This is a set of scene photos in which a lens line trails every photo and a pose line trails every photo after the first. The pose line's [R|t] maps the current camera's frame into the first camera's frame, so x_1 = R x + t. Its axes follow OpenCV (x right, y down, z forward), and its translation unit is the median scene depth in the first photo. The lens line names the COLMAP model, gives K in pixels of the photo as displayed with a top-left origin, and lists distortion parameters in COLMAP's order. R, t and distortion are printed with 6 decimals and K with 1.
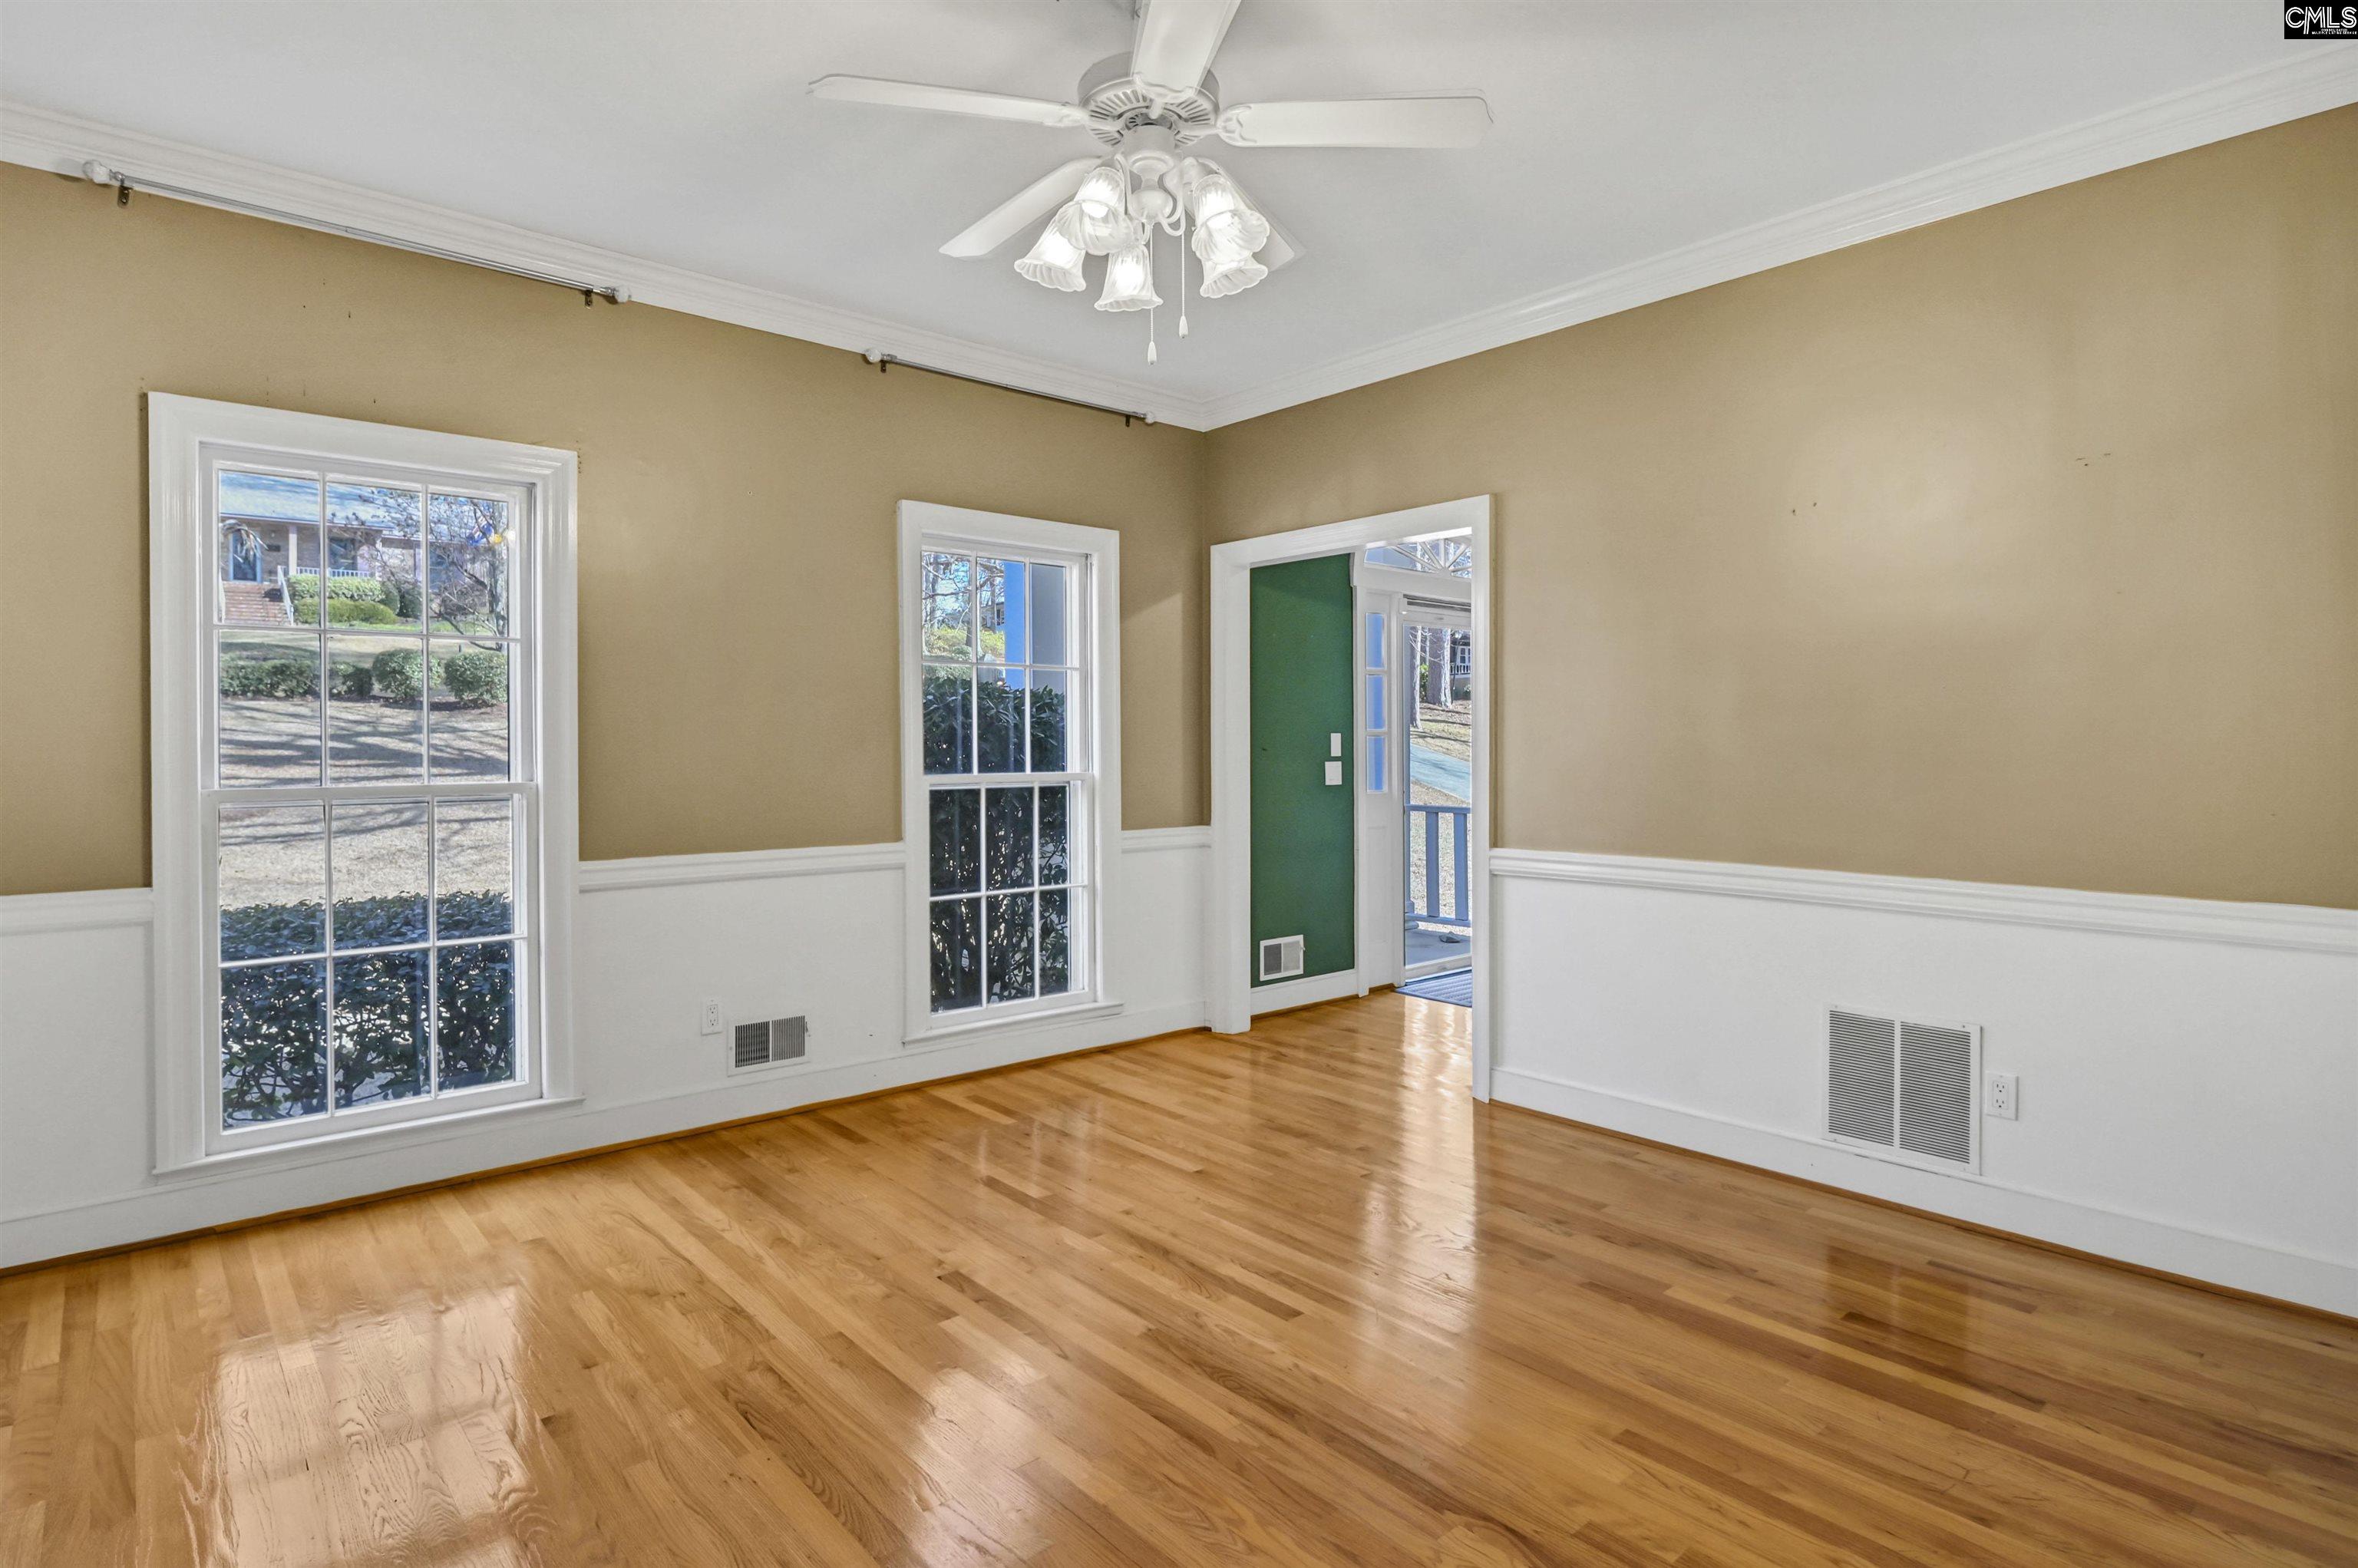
lens RADIAL K [[1185.9, 0, 1190.9], [0, 1185.9, 737.2], [0, 0, 1]] dist [0.000729, -0.000637]
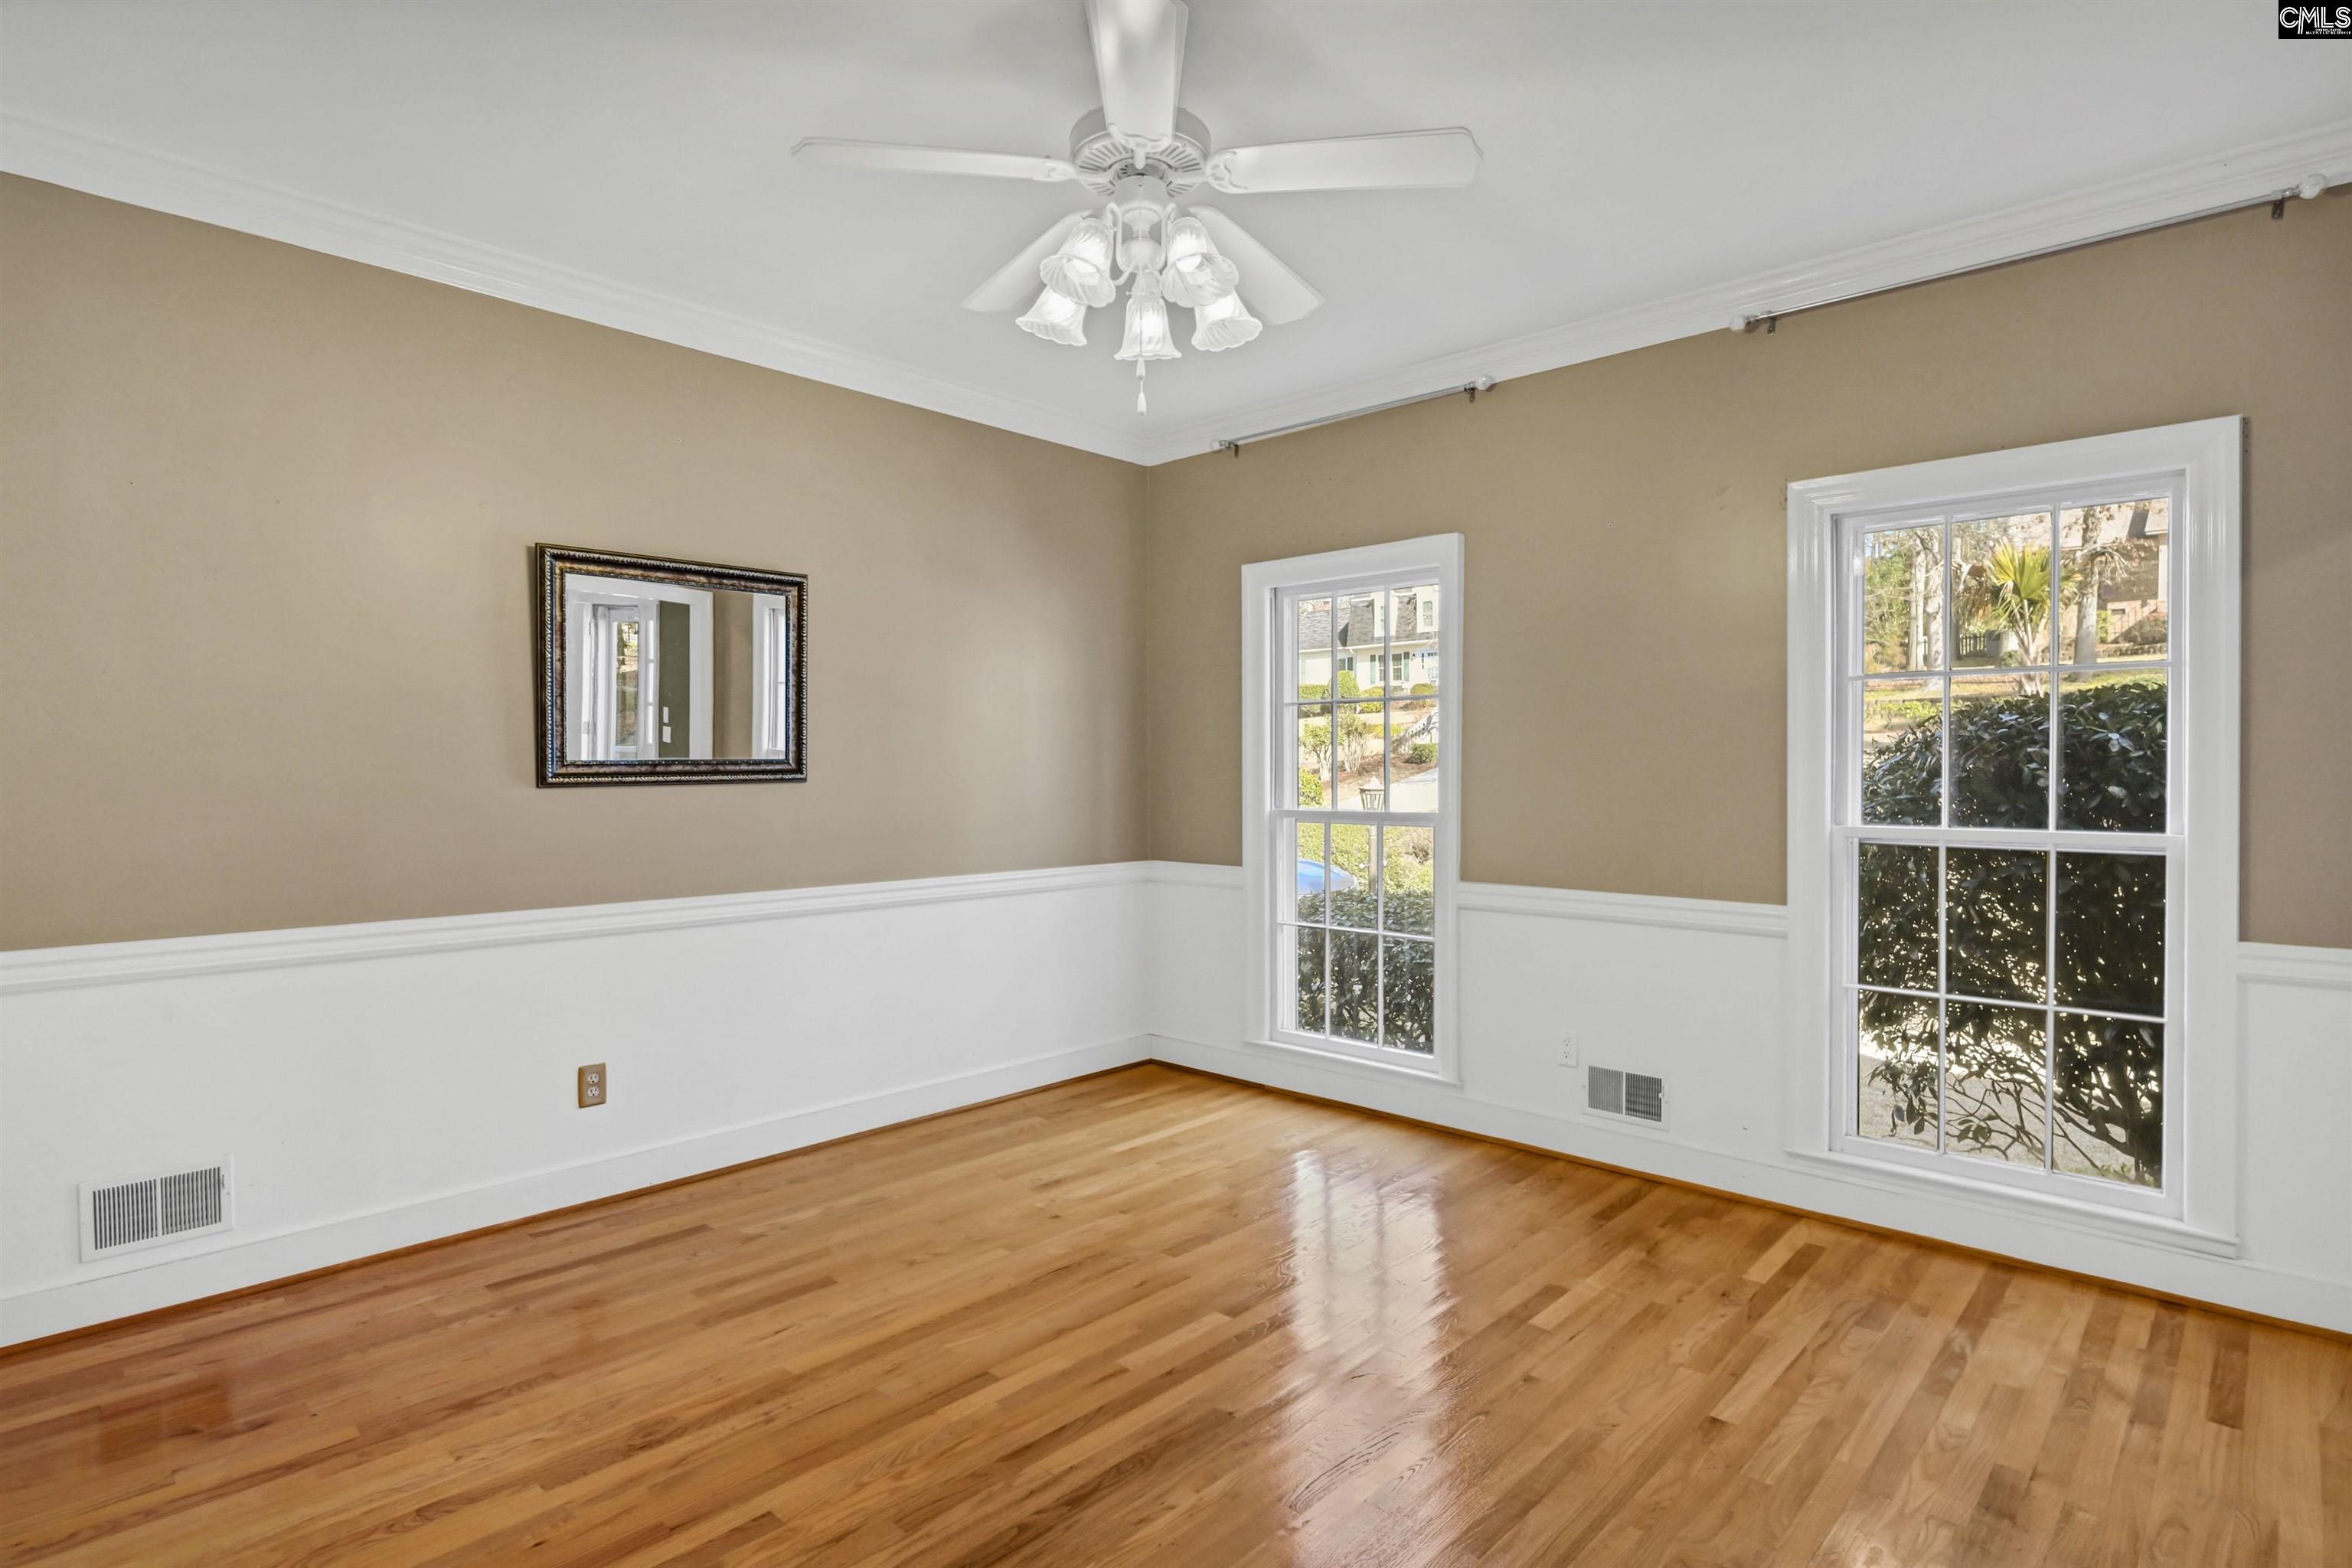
lens RADIAL K [[1190.3, 0, 1159.7], [0, 1190.3, 761.2], [0, 0, 1]] dist [-0.001651, -0.006779]
pose [[0.107869, -0.003092, -0.994160, 0.587880], [0.004695, 0.999986, -0.002601, -0.011090], [0.994154, -0.004387, 0.107882, 0.550621]]
